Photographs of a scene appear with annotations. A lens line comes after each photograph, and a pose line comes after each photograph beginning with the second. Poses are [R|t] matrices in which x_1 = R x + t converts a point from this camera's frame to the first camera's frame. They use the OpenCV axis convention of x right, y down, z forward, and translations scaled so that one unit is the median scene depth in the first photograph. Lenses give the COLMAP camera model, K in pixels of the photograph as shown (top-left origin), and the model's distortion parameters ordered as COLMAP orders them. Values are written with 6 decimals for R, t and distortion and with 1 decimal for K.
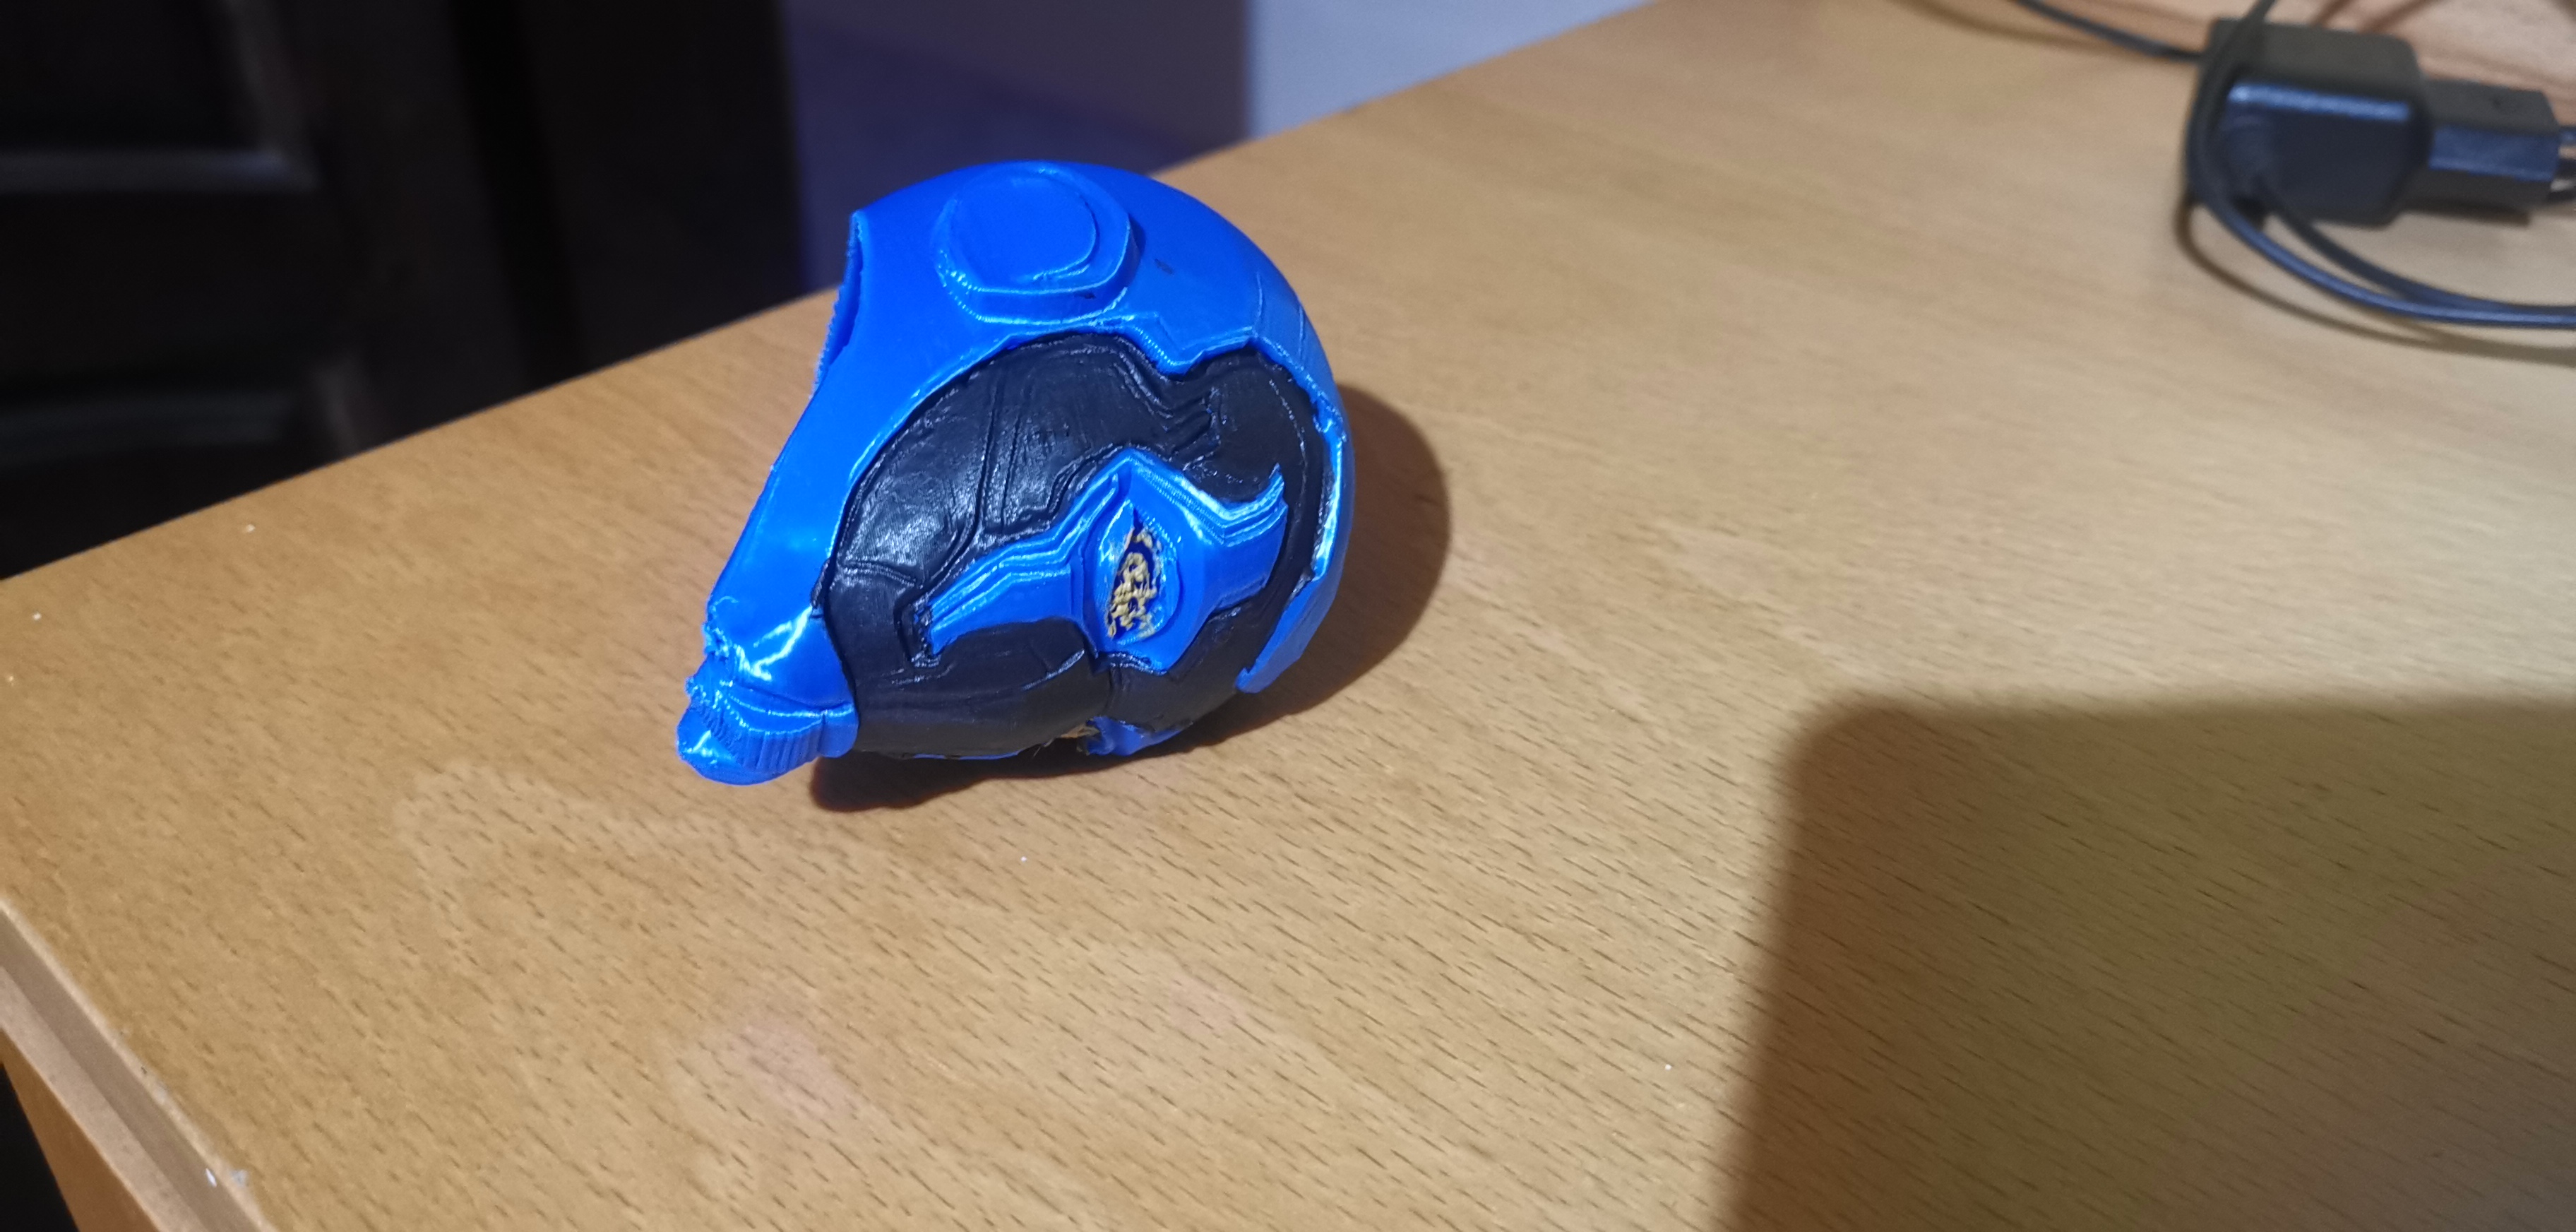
lens RADIAL K [[1988.1, 0, 1237.0], [0, 1988.1, 615.9], [0, 0, 1]] dist [0.006315, -0.053806]
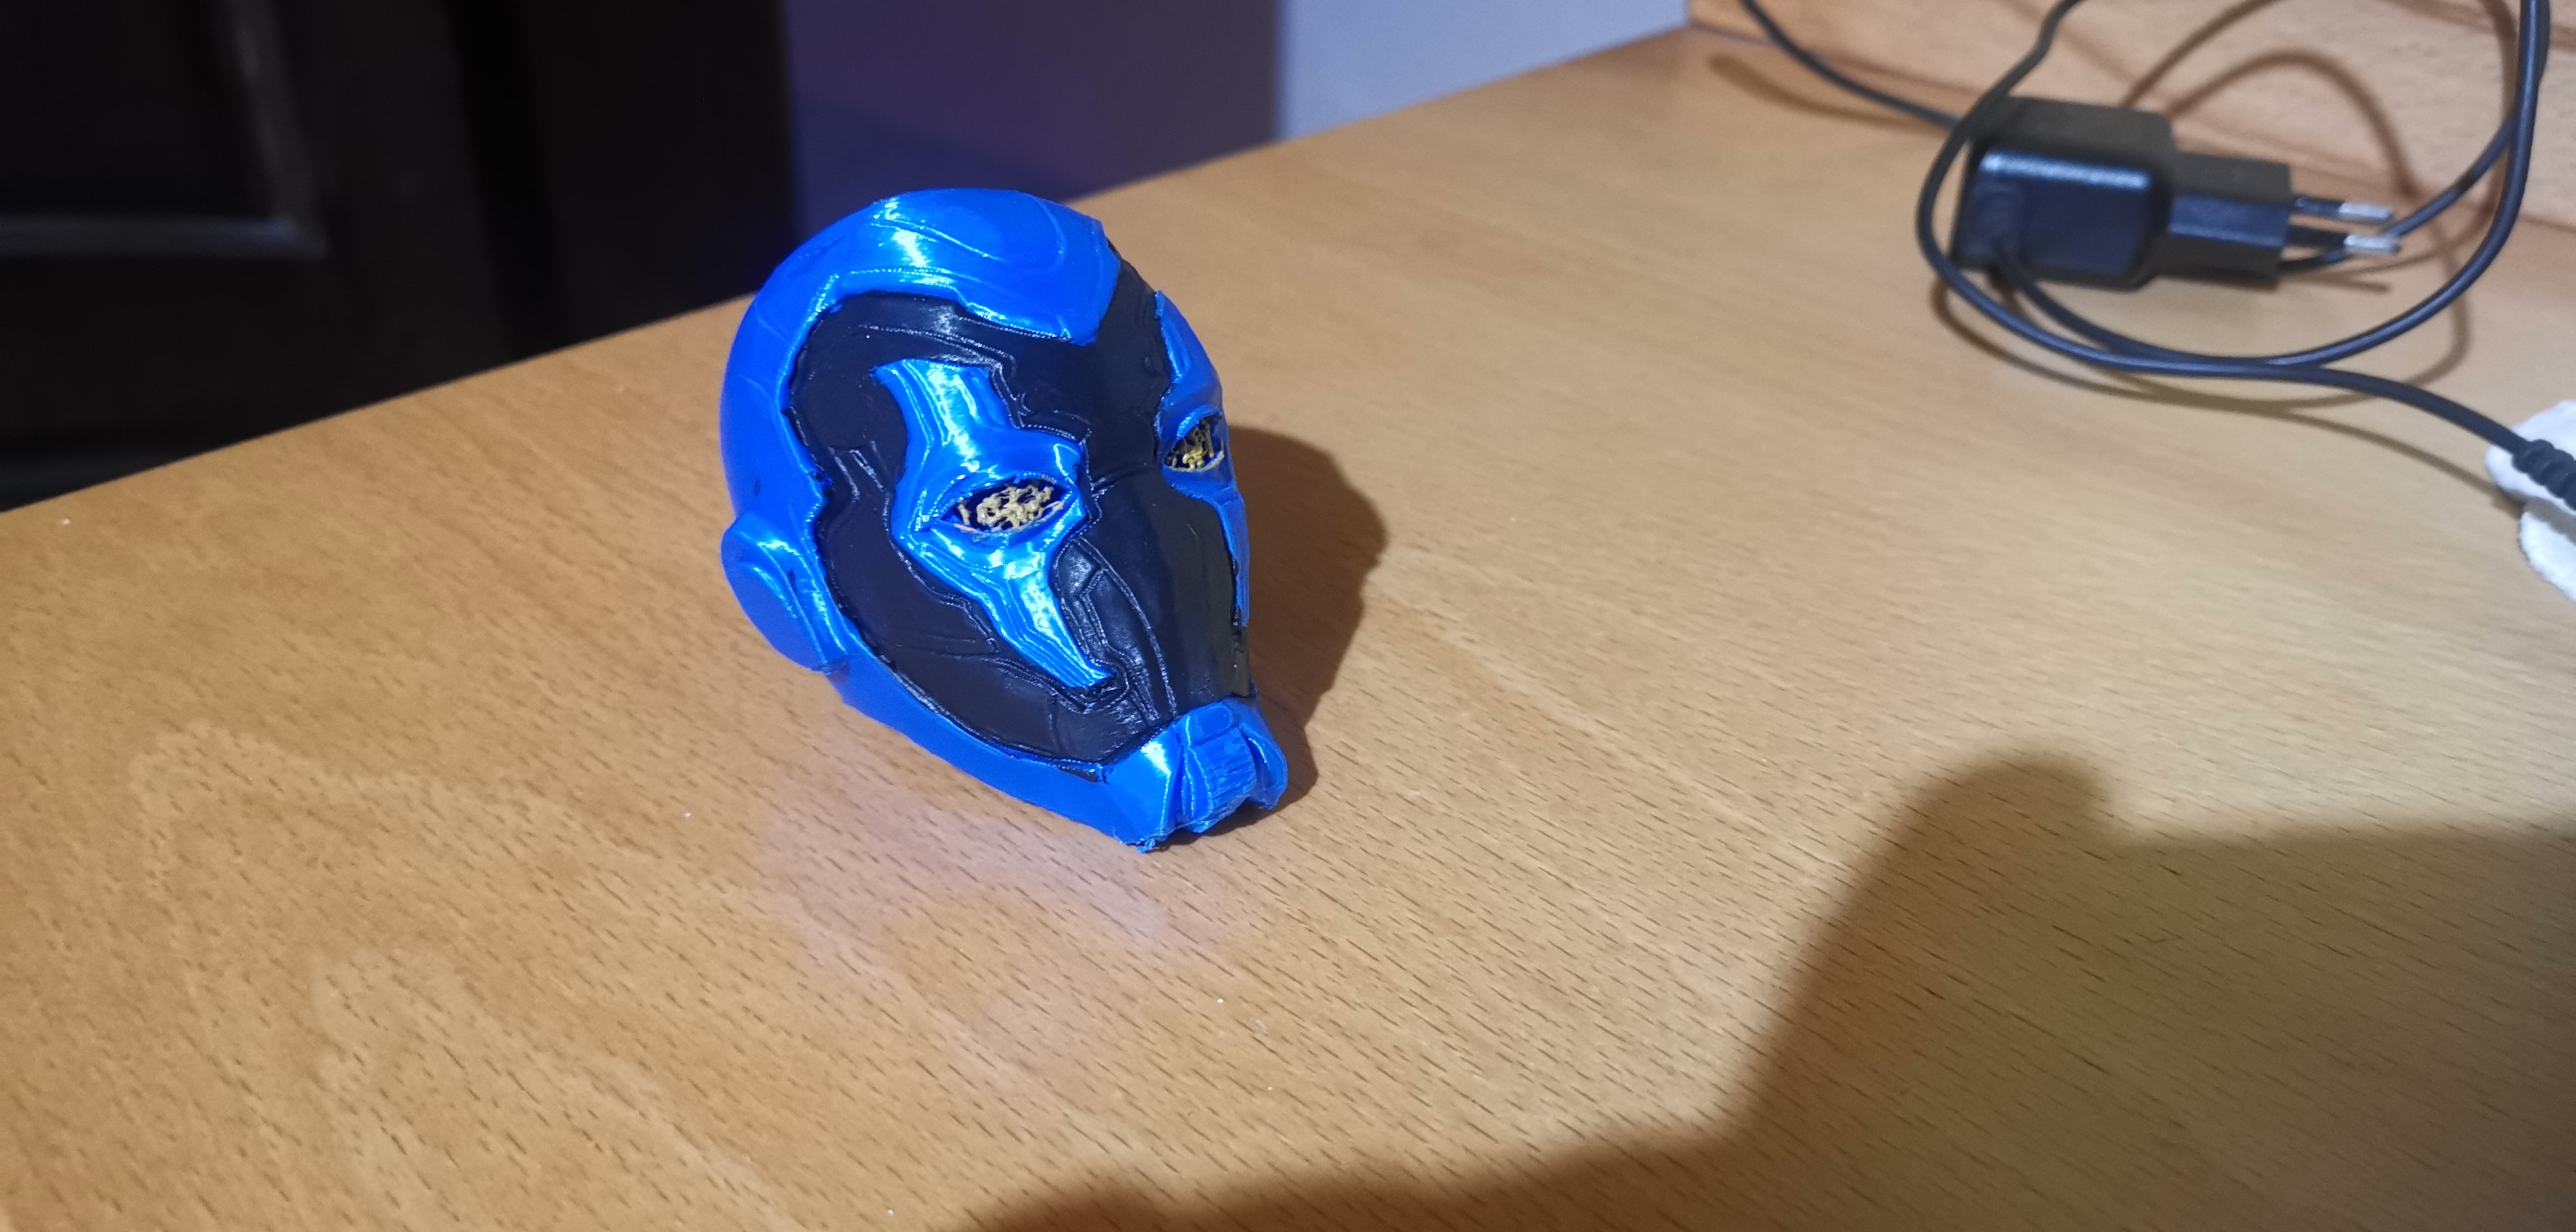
lens RADIAL K [[1988.1, 0, 1287.4], [0, 1988.1, 644.4], [0, 0, 1]] dist [0.006315, -0.053806]
pose [[0.999744, 0.018630, -0.012829, 0.233091], [-0.019073, 0.999192, -0.035388, 0.060400], [0.012159, 0.035624, 0.999291, -0.091175]]
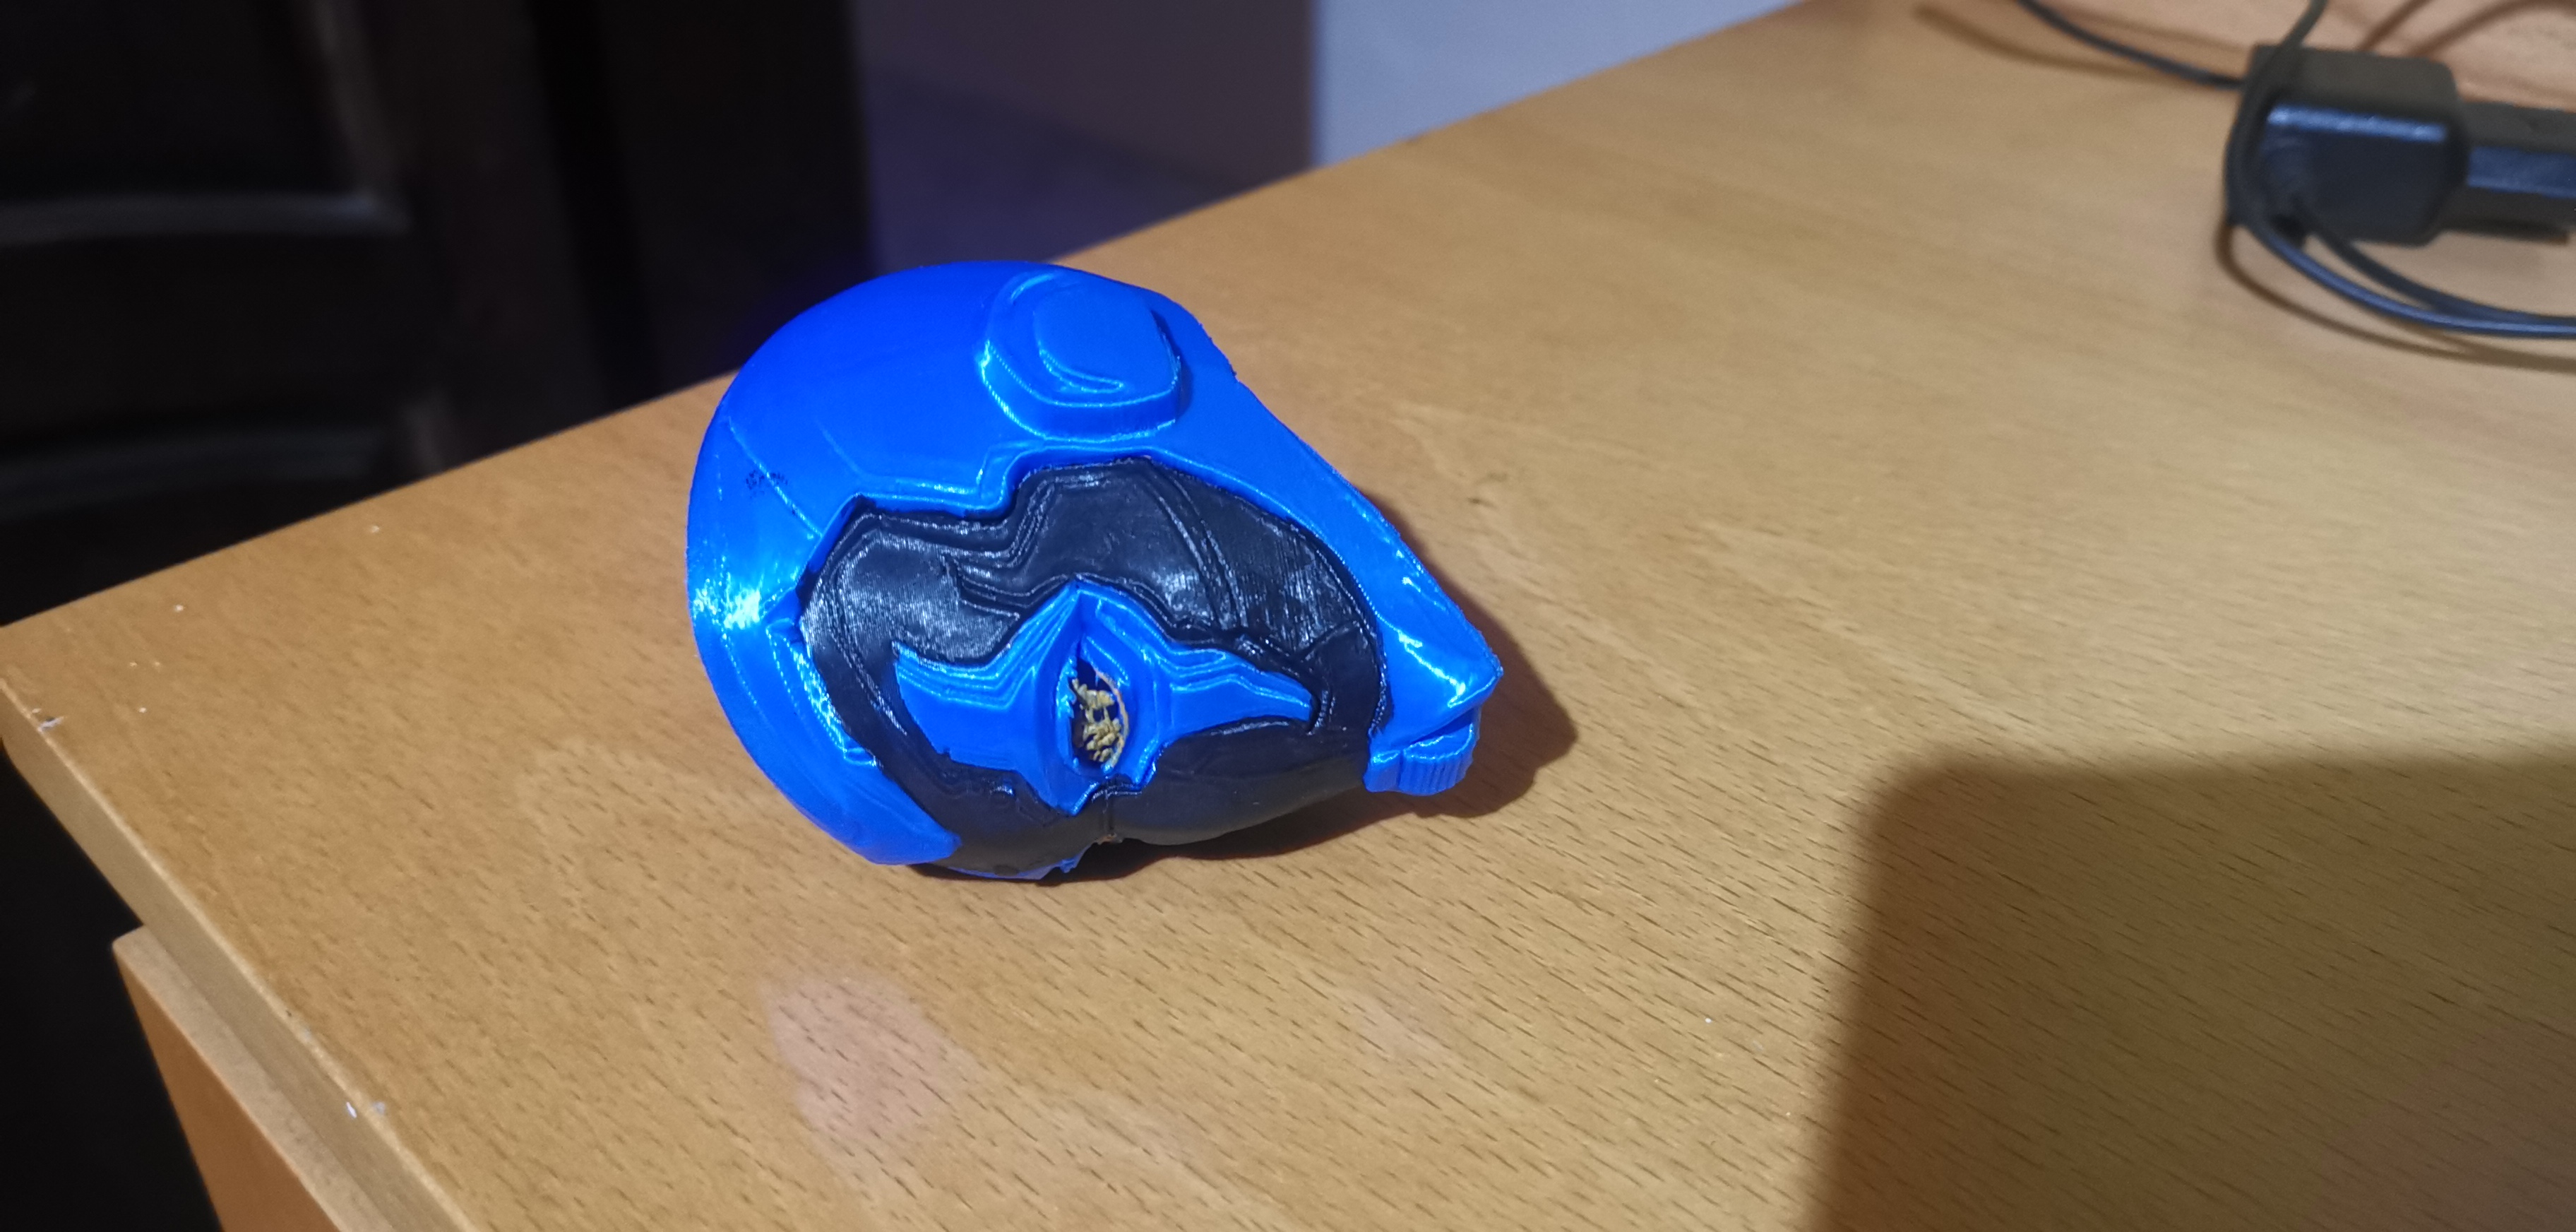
lens RADIAL K [[1988.1, 0, 1235.1], [0, 1988.1, 622.7], [0, 0, 1]] dist [0.006315, -0.053806]
pose [[0.999451, 0.001778, -0.033078, -0.000257], [-0.002418, 0.999810, -0.019331, 0.031815], [0.033037, 0.019400, 0.999266, -0.061803]]
